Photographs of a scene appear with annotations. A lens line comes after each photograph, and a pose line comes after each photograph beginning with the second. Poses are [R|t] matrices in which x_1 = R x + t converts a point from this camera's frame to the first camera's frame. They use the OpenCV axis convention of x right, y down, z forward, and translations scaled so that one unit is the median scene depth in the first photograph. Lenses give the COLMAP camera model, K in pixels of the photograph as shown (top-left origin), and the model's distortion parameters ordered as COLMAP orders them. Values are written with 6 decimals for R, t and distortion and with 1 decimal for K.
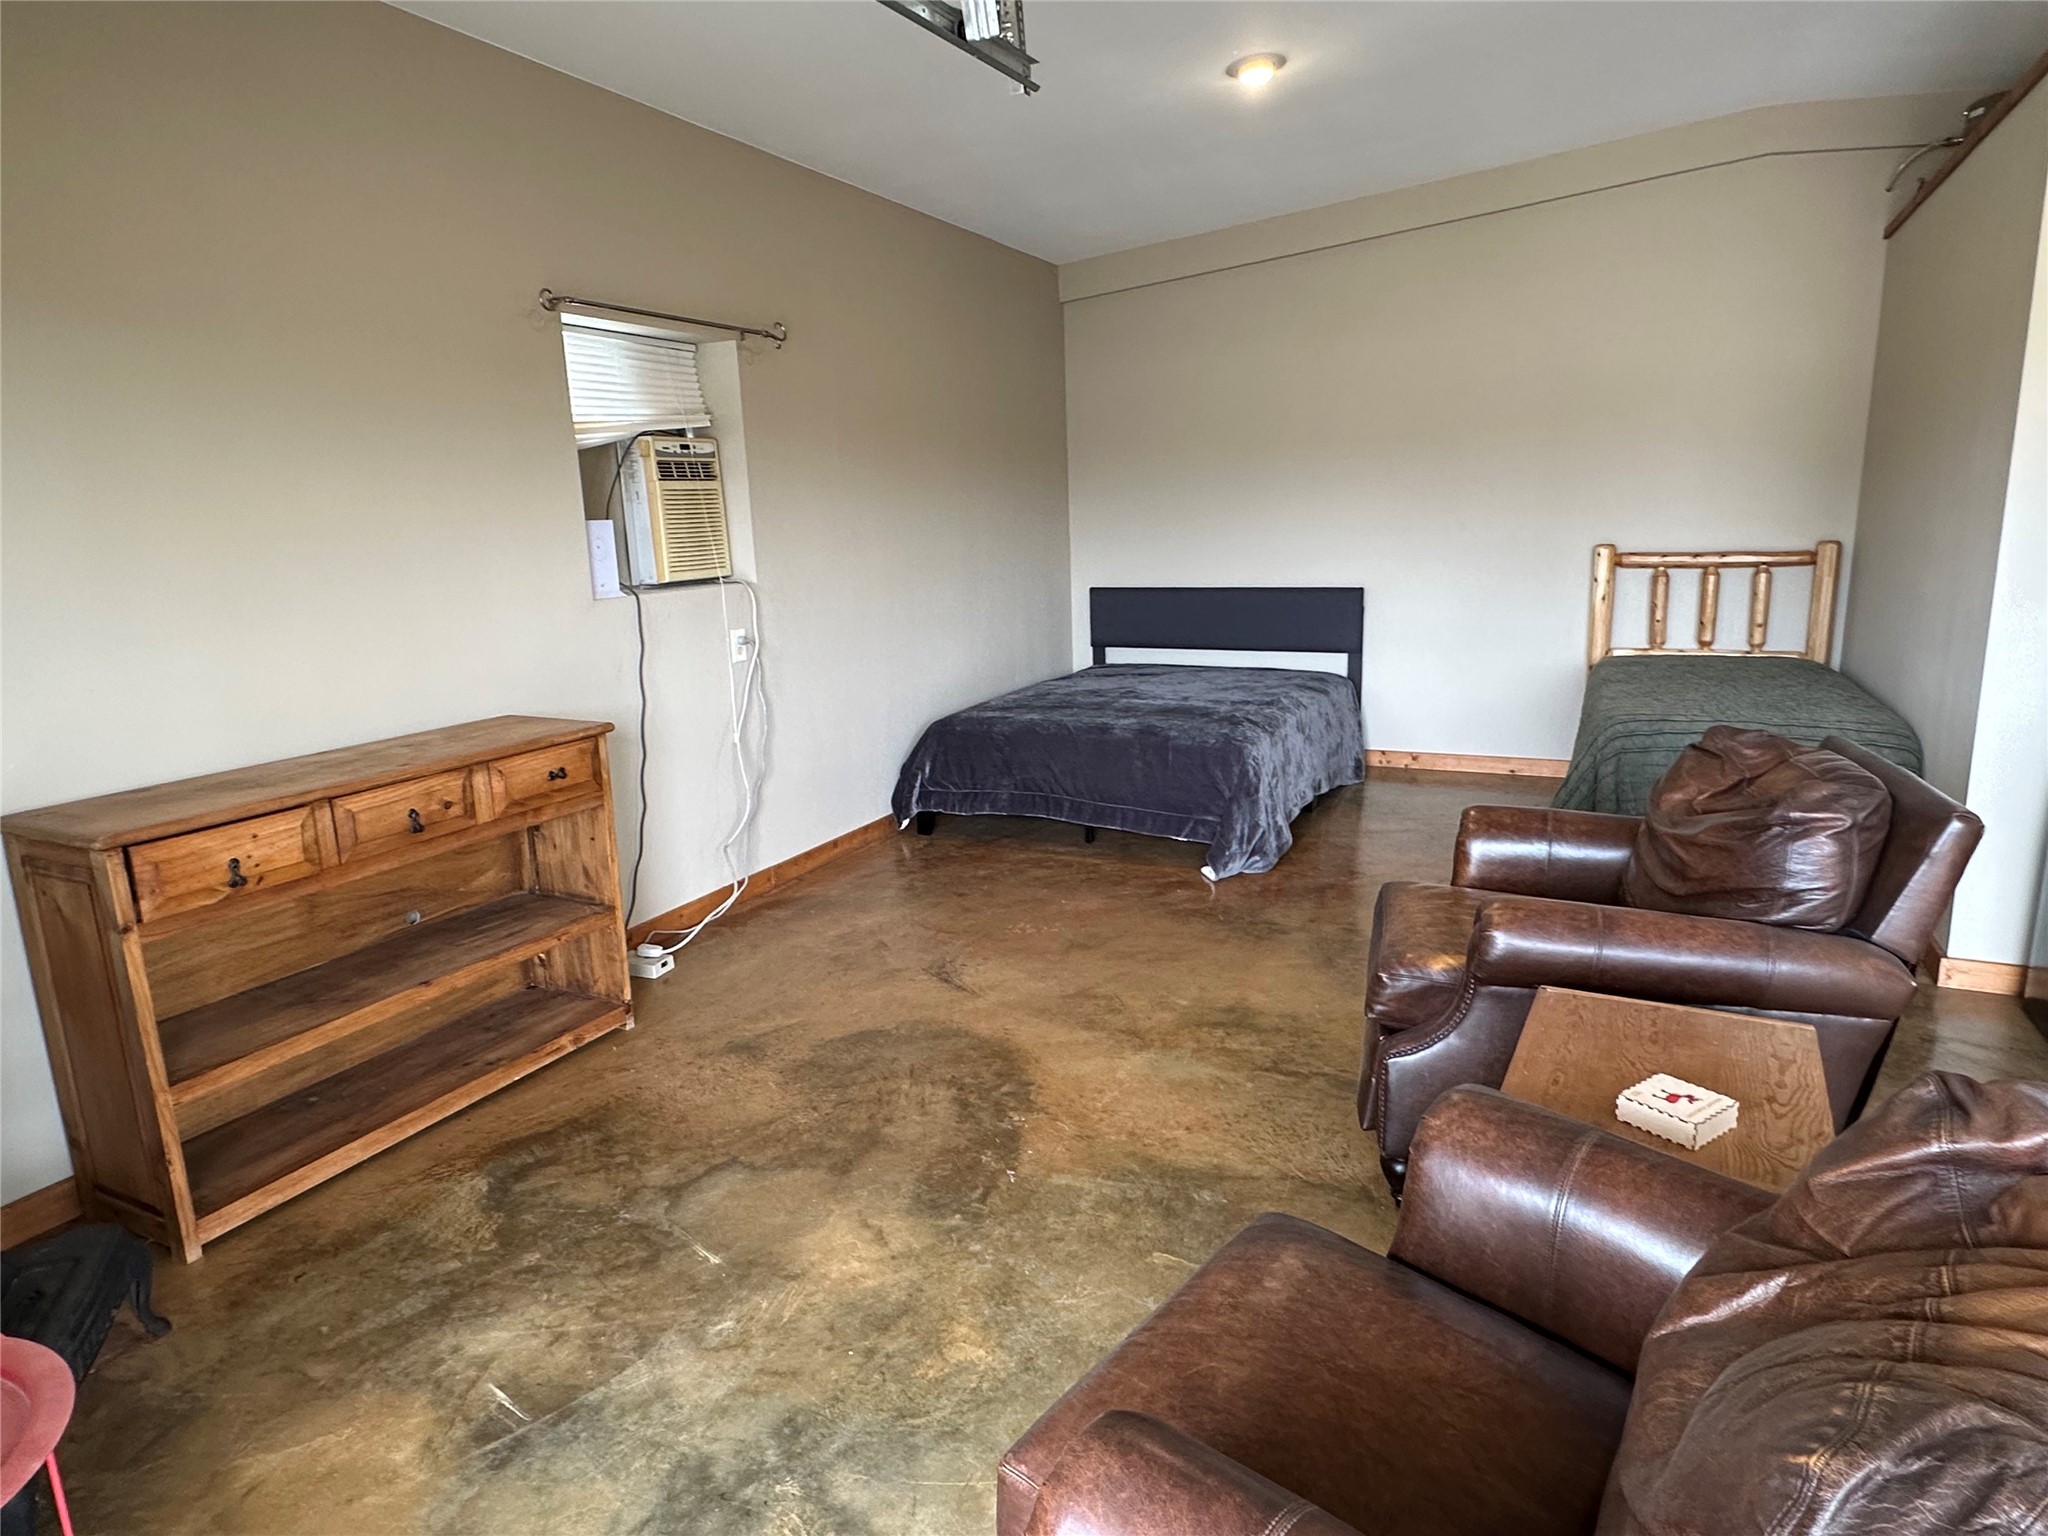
lens RADIAL K [[1207.5, 0, 1023.6], [0, 1207.5, 764.1], [0, 0, 1]] dist [0.001125, -0.000115]
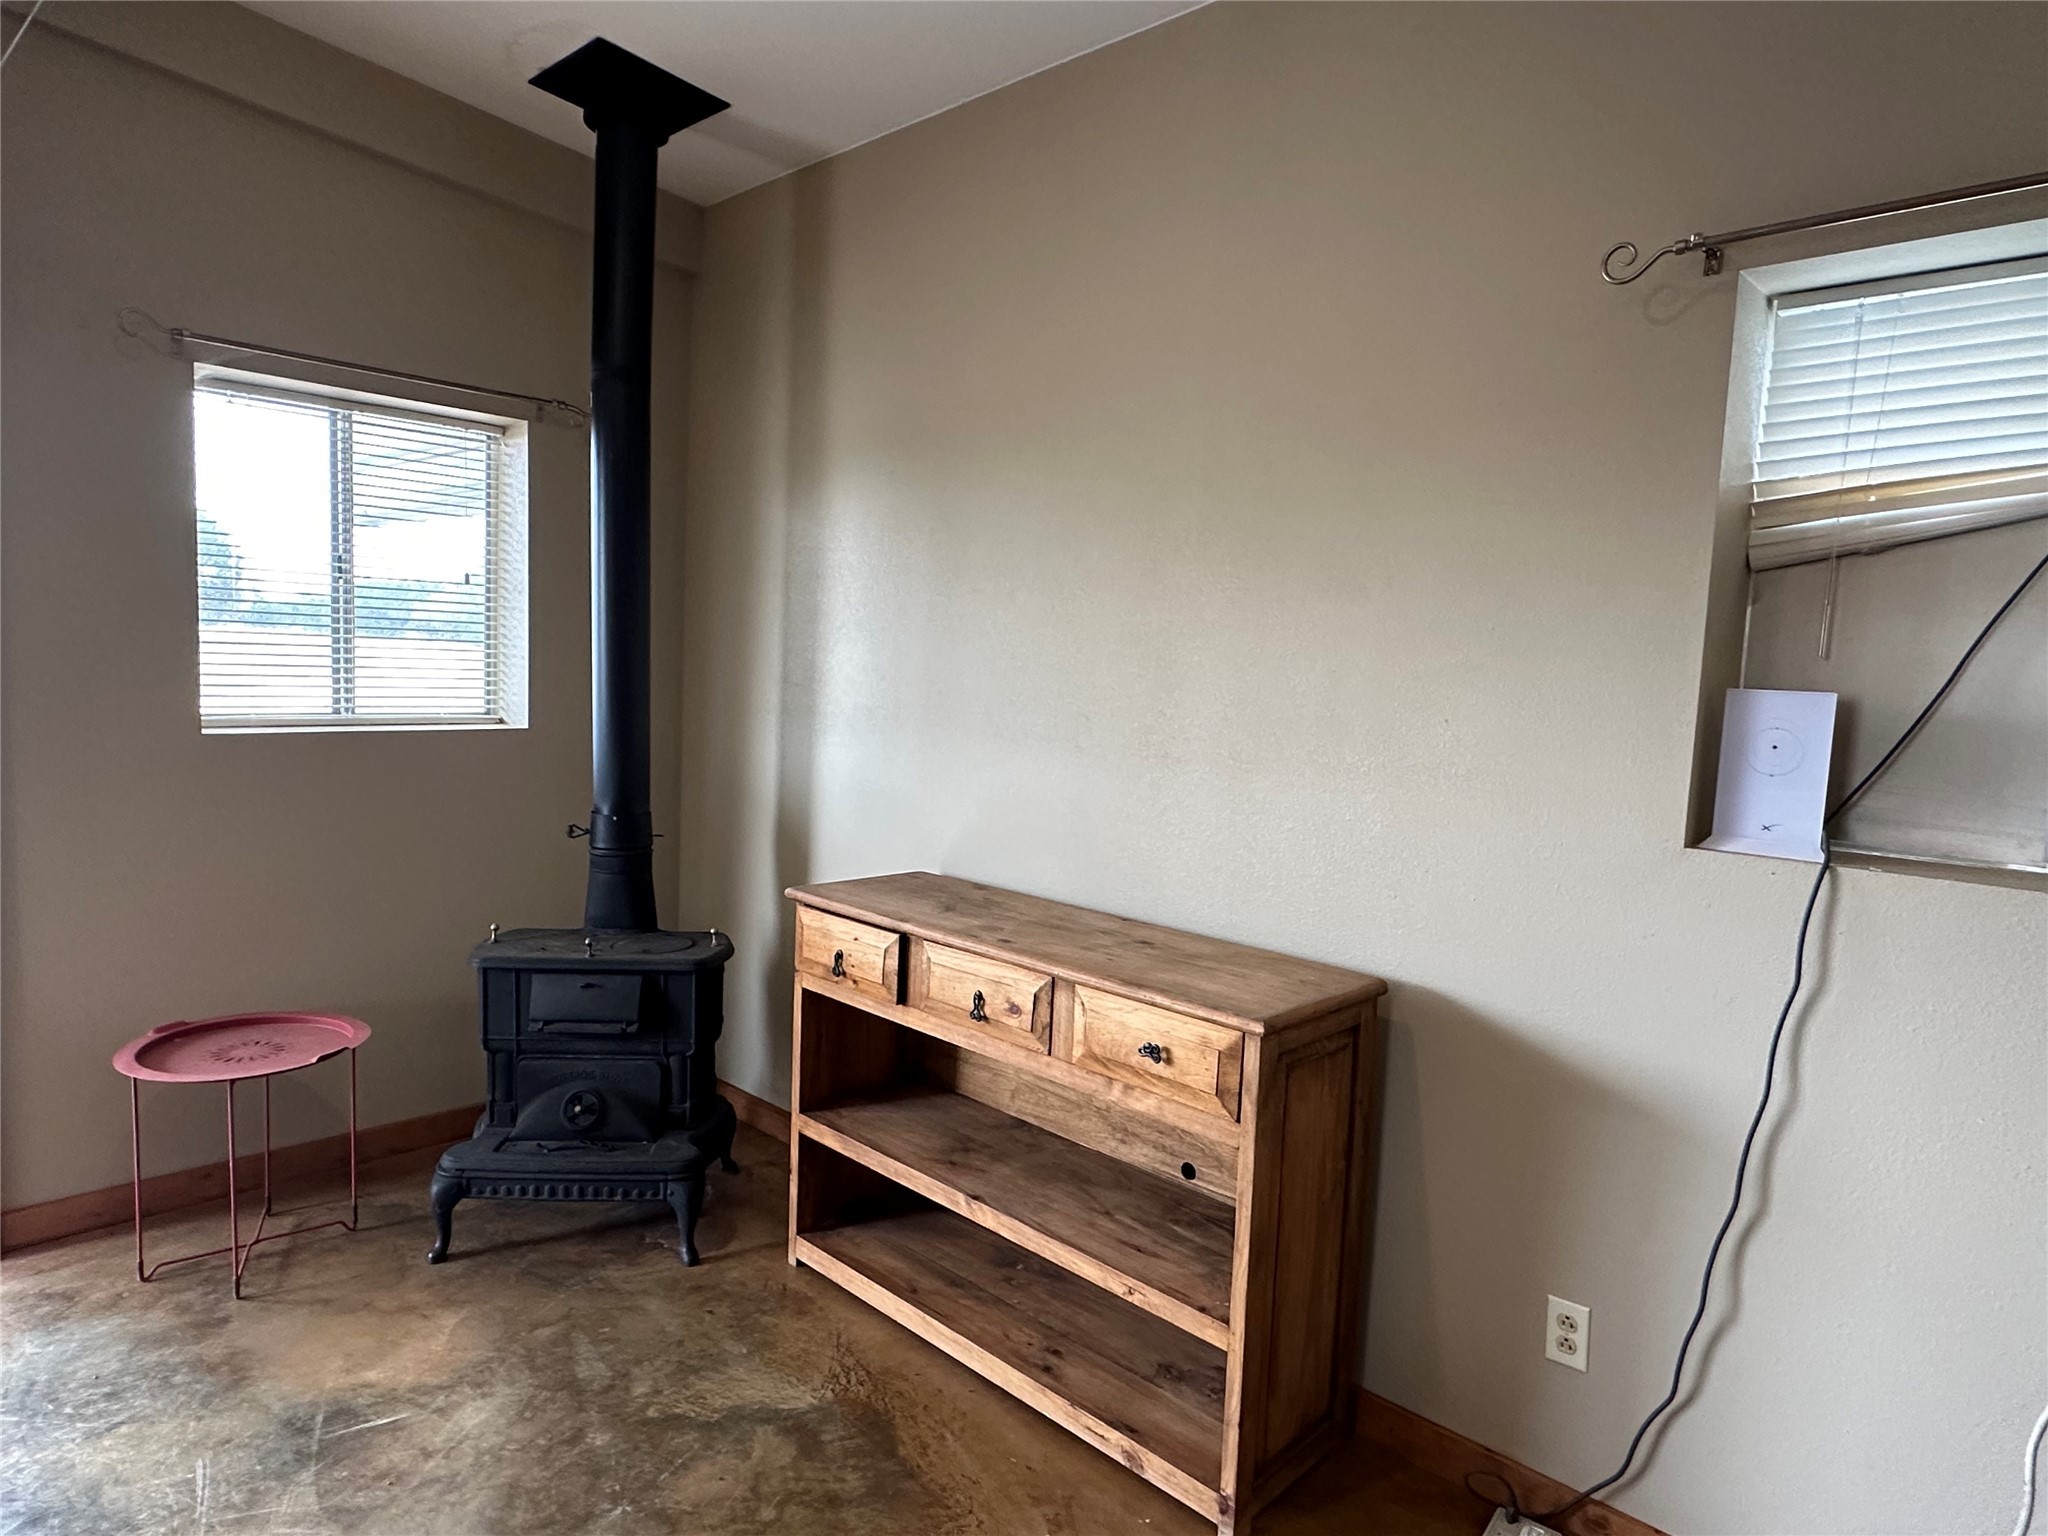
lens RADIAL K [[1207.5, 0, 1014.7], [0, 1207.5, 776.4], [0, 0, 1]] dist [0.001125, -0.000115]
pose [[-0.314527, 0.108299, -0.943050, 0.275270], [-0.223166, 0.957189, 0.184353, -0.282735], [0.922643, 0.268441, -0.276893, 1.296296]]
